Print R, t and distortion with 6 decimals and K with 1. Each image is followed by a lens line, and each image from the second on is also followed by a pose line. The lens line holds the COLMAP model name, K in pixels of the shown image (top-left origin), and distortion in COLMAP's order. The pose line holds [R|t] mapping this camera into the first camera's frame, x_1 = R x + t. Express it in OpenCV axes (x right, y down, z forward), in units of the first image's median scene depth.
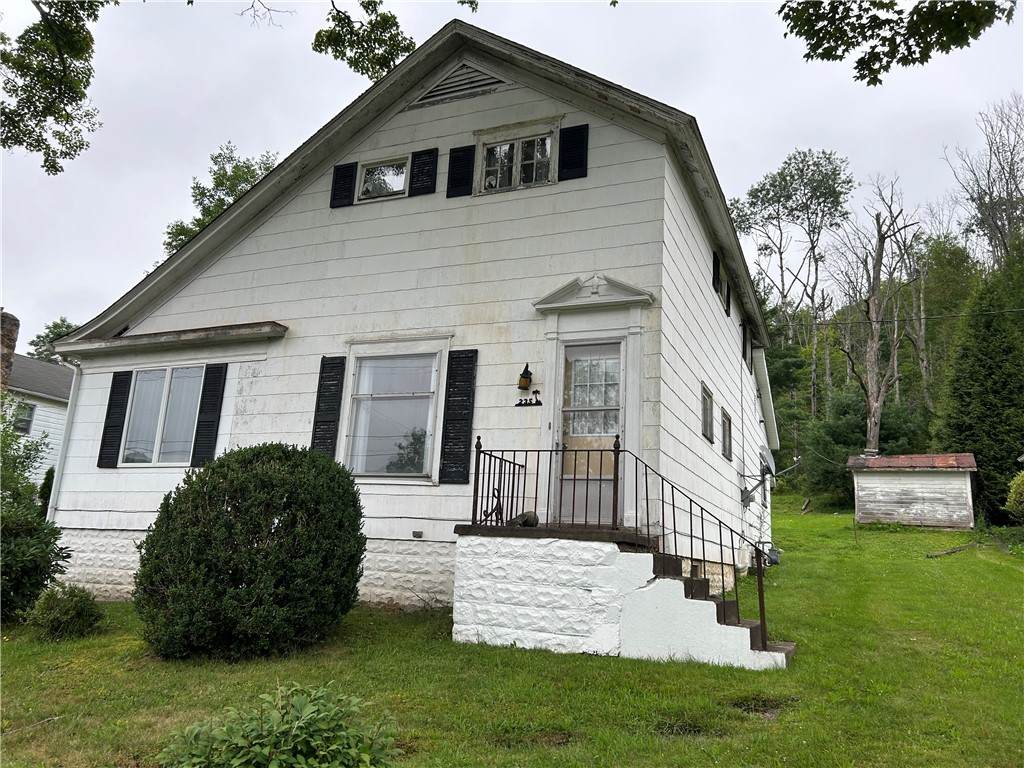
lens RADIAL K [[784.7, 0, 511.0], [0, 784.7, 369.9], [0, 0, 1]] dist [0.202050, -0.590353]
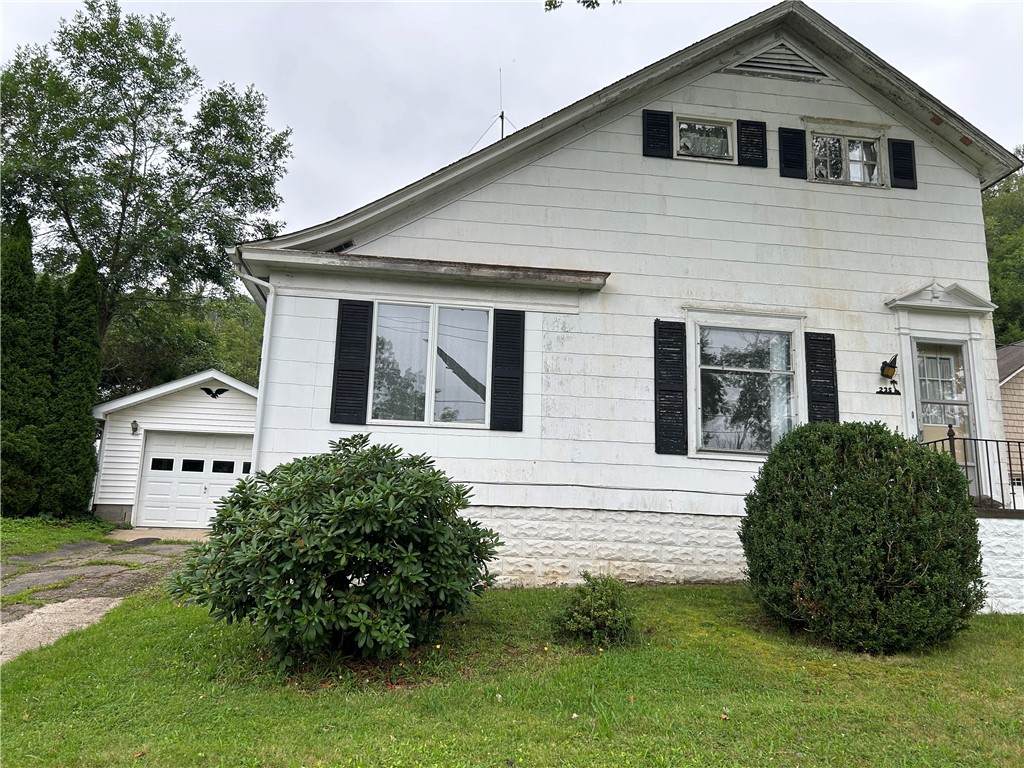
lens RADIAL K [[749.8, 0, 512.0], [0, 749.8, 384.0], [0, 0, 1]] dist [0.012011, -0.000348]
pose [[0.855283, 0.072203, 0.513106, -0.826946], [-0.111105, 0.992767, 0.045500, 0.036970], [-0.506110, -0.095924, 0.857118, 0.329385]]
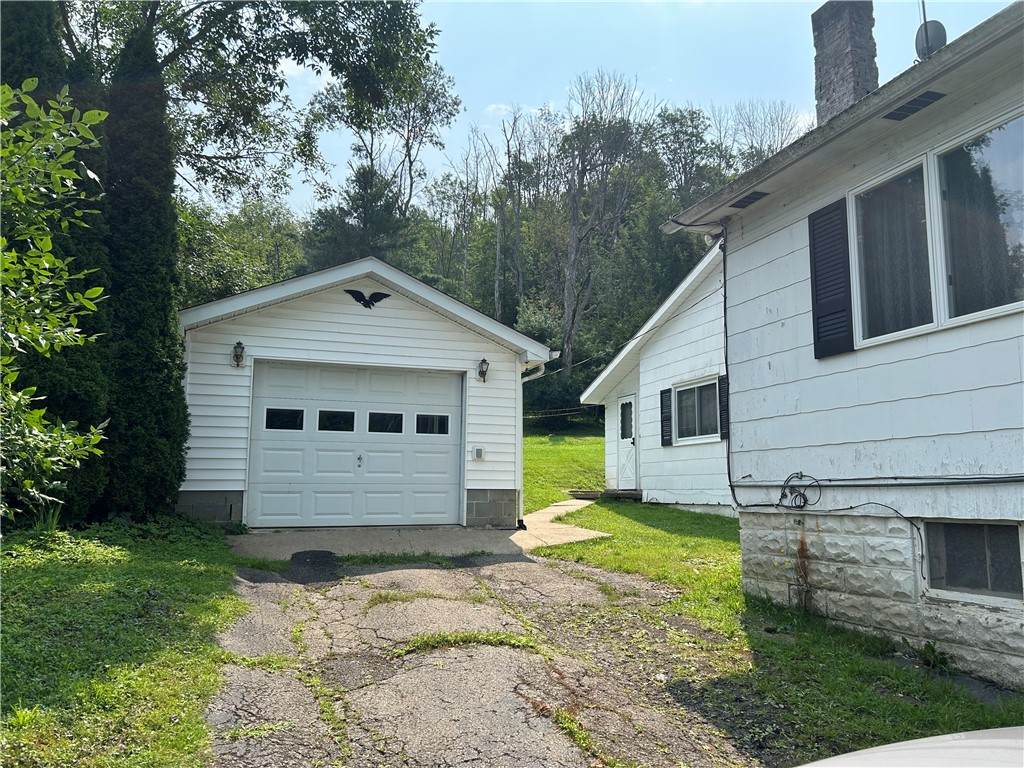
lens RADIAL K [[749.8, 0, 512.0], [0, 749.8, 384.0], [0, 0, 1]] dist [0.012011, -0.000348]
pose [[0.722794, 0.046468, 0.689500, -0.986928], [-0.143722, 0.986029, 0.084210, 0.146139], [-0.675953, -0.159962, 0.719374, 0.915847]]
